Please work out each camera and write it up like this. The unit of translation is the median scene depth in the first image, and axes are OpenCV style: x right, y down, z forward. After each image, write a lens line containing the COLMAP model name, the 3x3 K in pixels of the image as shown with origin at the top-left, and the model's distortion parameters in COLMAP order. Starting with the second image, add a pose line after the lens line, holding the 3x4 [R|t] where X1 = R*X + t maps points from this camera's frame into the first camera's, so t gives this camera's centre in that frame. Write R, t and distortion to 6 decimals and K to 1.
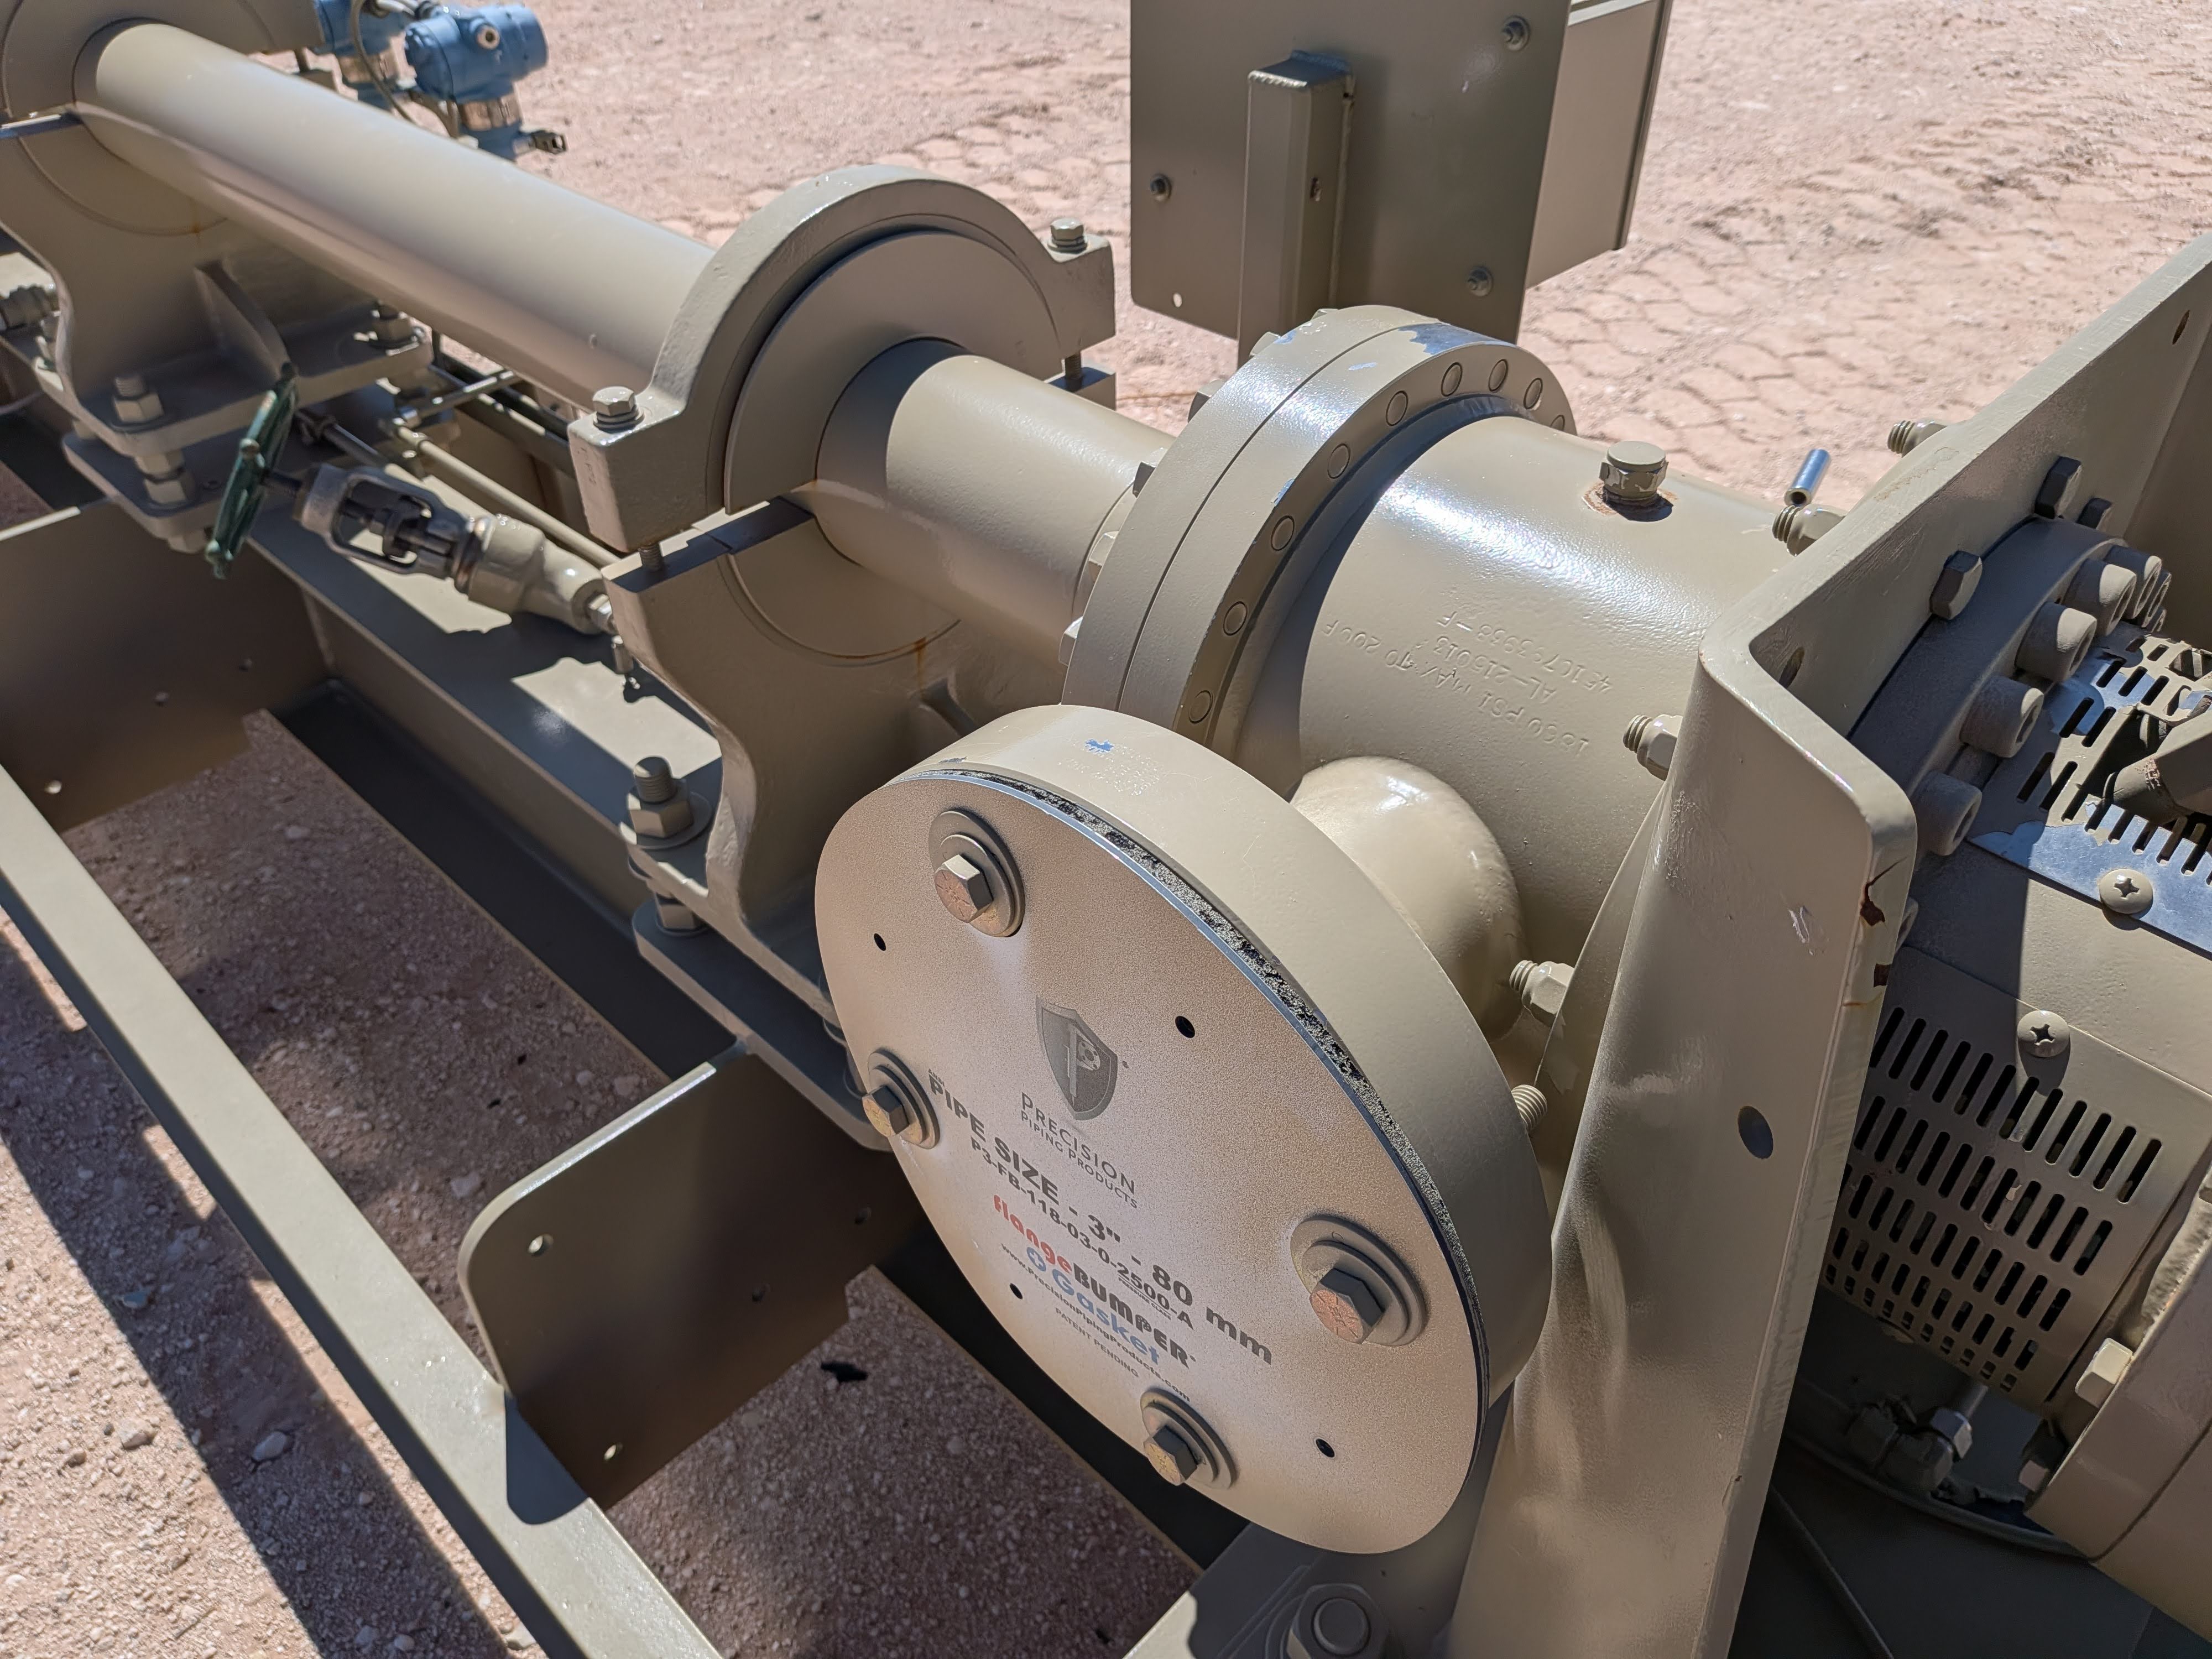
lens RADIAL K [[1704.3, 0, 1104.9], [0, 1704.3, 867.2], [0, 0, 1]] dist [0.042945, -0.116534]
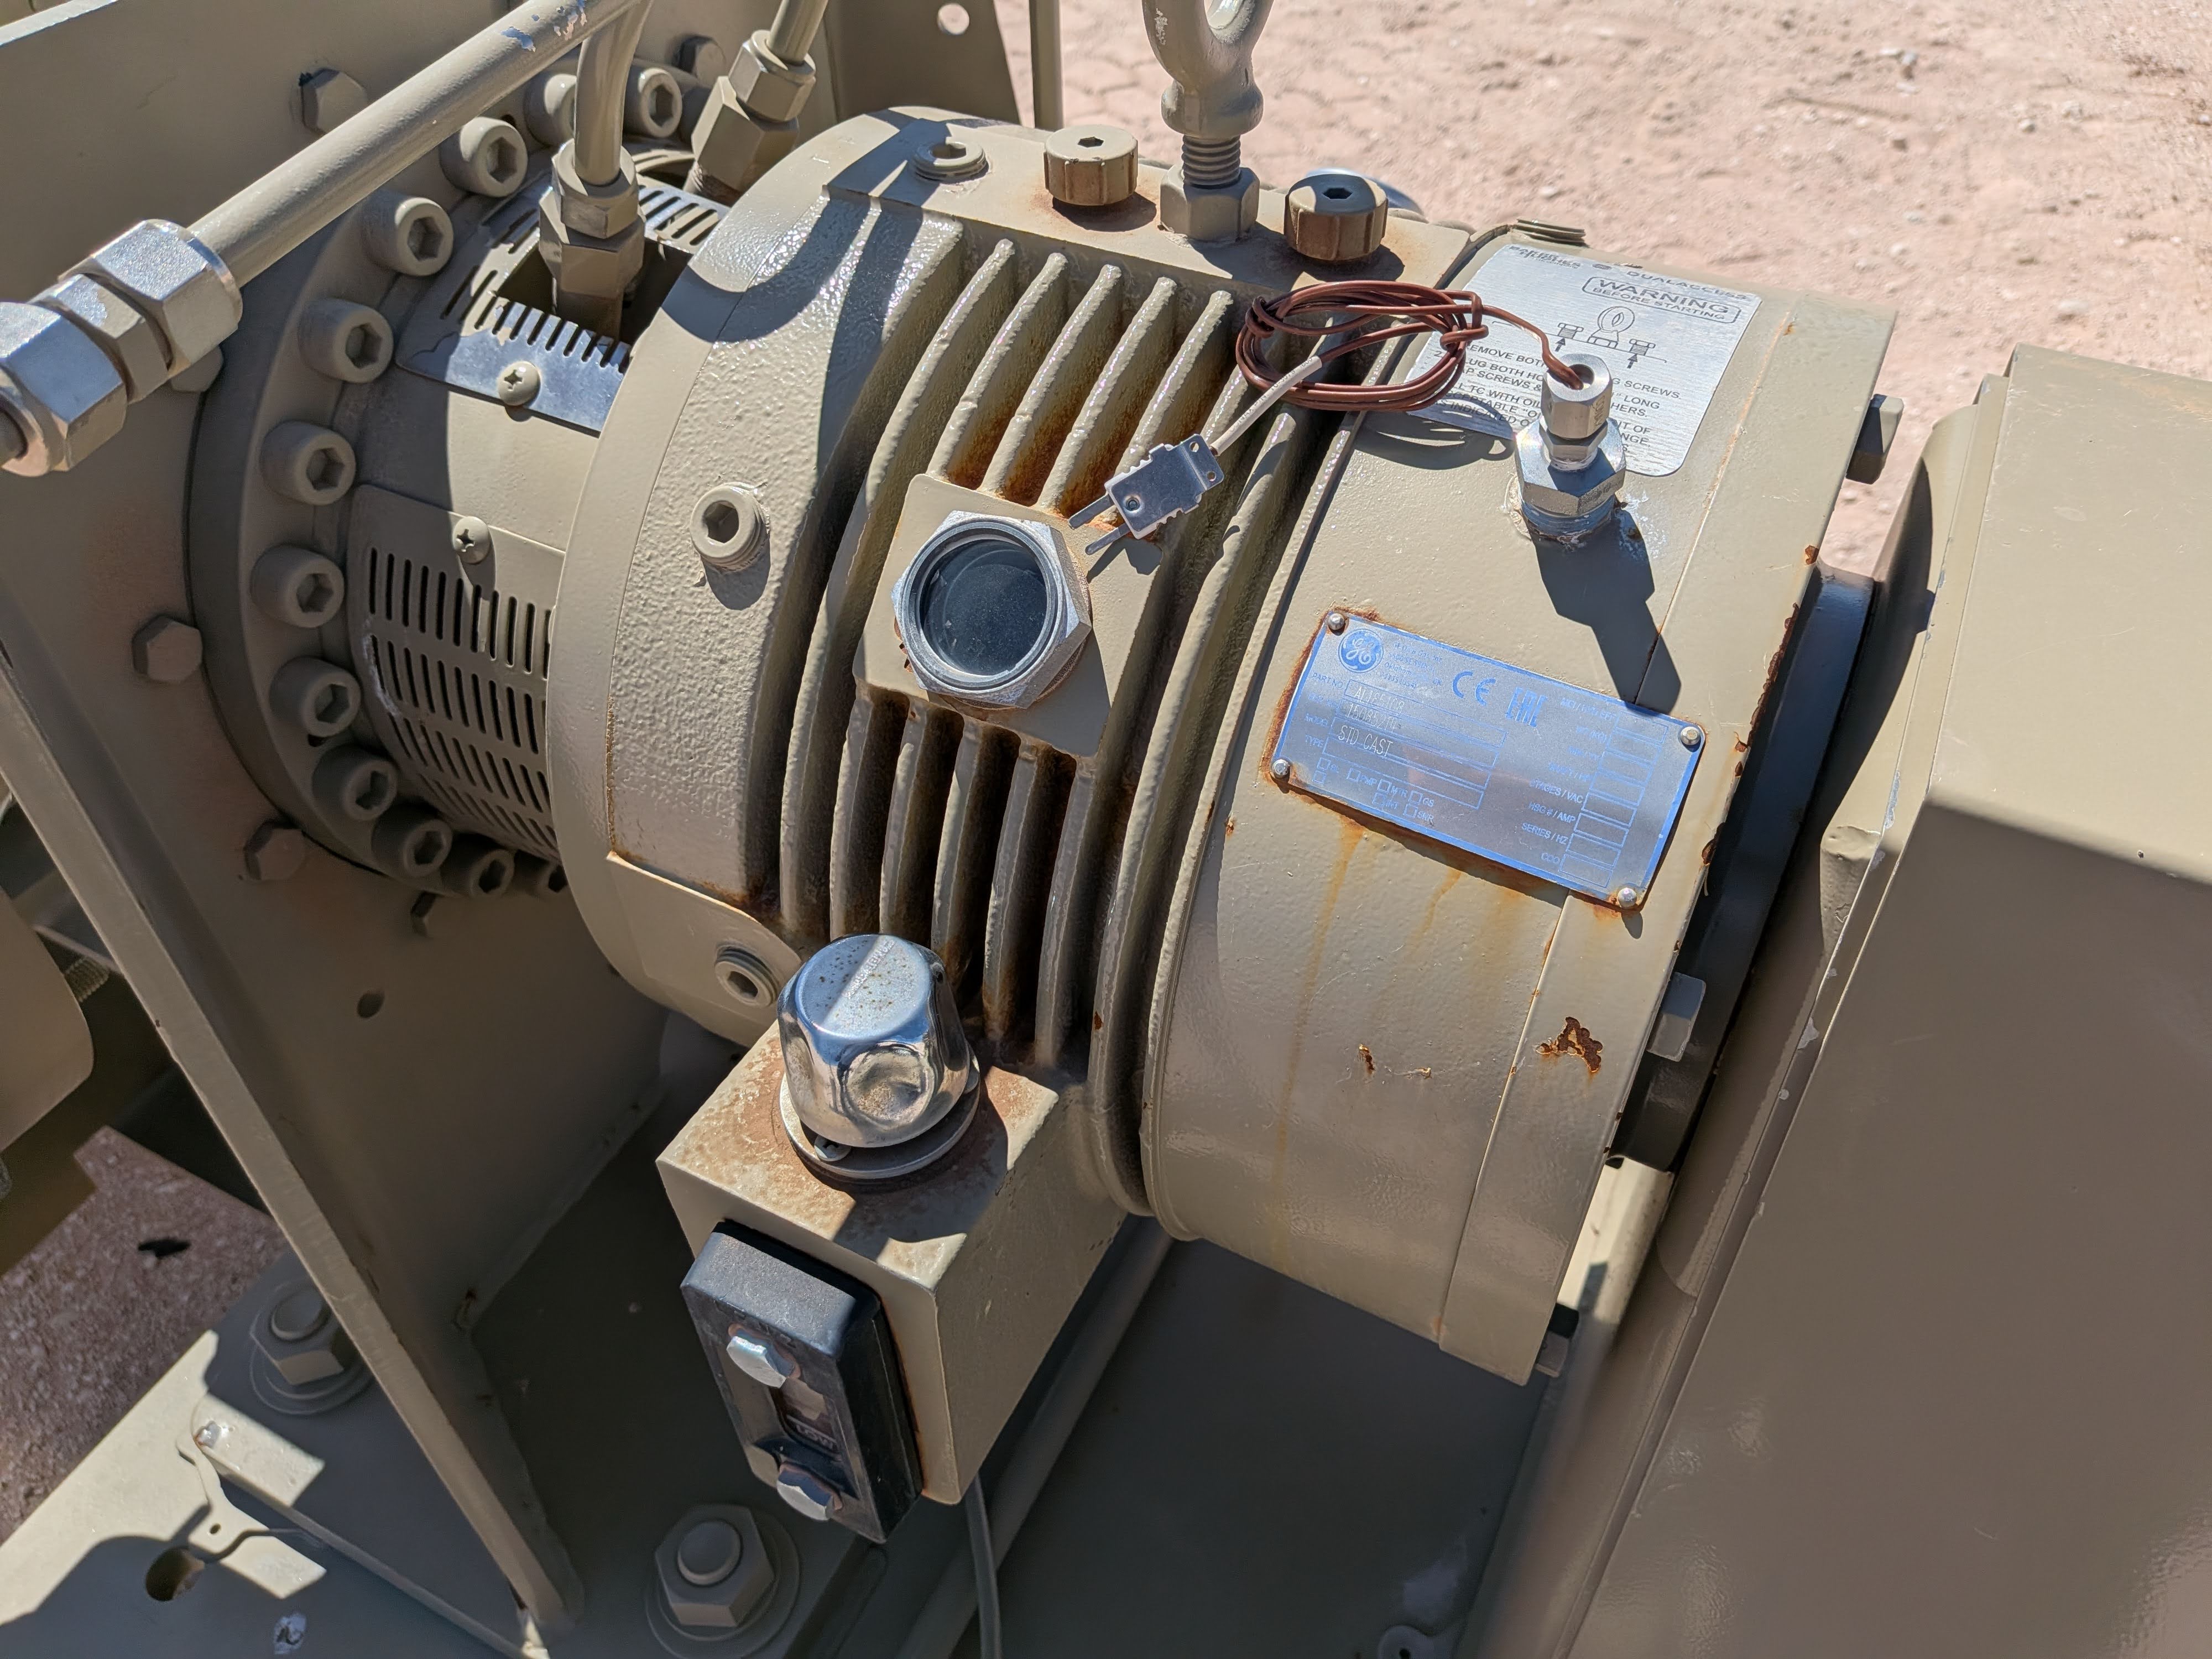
lens RADIAL K [[1695.5, 0, 1084.3], [0, 1695.5, 868.7], [0, 0, 1]] dist [0.061480, -0.113625]
pose [[0.948118, -0.220283, 0.229231, 0.168226], [0.191375, 0.971224, 0.141772, 0.057835], [-0.253865, -0.090547, 0.962992, -0.022766]]
